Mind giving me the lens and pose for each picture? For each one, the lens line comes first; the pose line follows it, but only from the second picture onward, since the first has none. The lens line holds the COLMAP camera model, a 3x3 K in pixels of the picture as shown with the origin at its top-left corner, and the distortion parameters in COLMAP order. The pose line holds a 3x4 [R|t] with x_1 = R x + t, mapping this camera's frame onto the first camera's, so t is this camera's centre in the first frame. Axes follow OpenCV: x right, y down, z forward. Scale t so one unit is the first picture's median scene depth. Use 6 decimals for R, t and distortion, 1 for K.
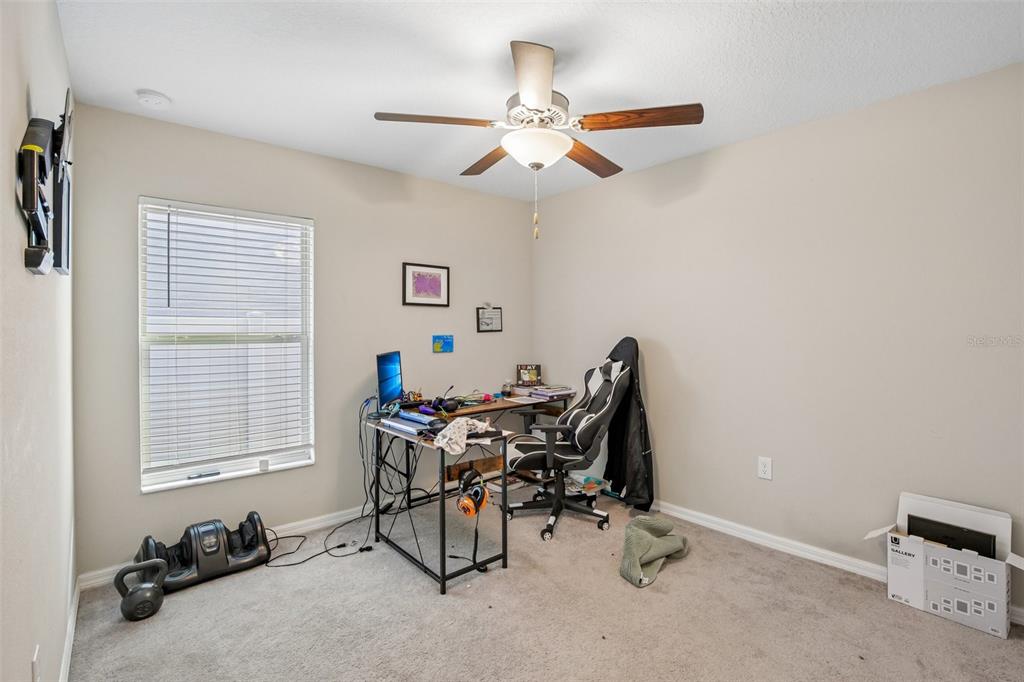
lens RADIAL K [[478.7, 0, 516.0], [0, 478.7, 328.3], [0, 0, 1]] dist [-0.023540, 0.001175]
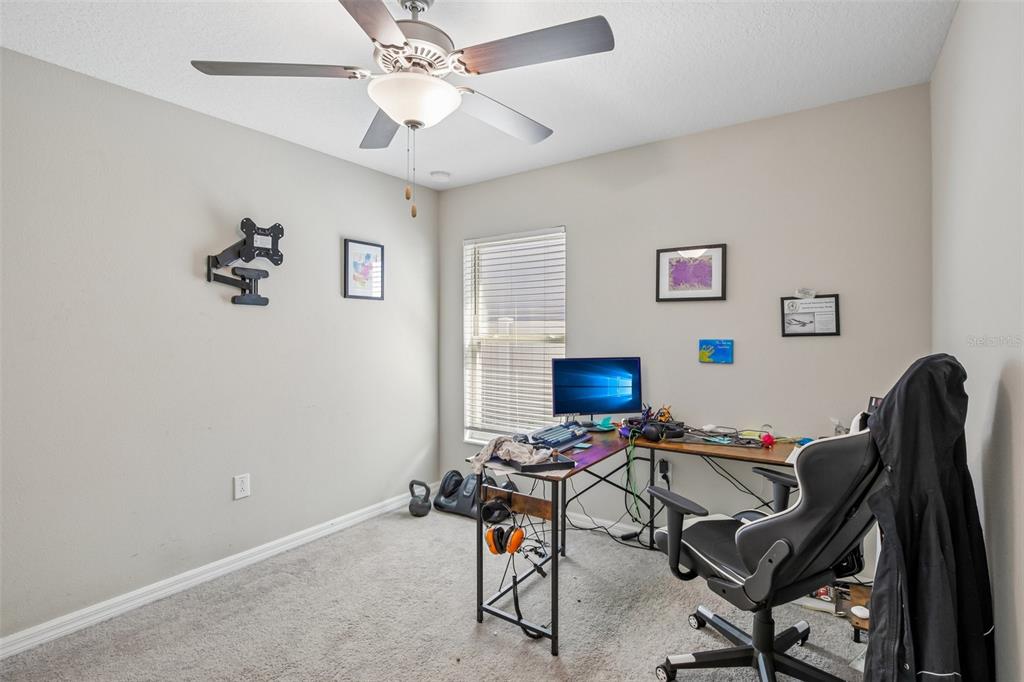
lens RADIAL K [[478.7, 0, 516.0], [0, 478.7, 328.3], [0, 0, 1]] dist [-0.023540, 0.001175]
pose [[0.259765, 0.004793, -0.965660, 0.472345], [0.003274, 0.999978, 0.005844, -0.007991], [0.965666, -0.004679, 0.259743, 0.526966]]
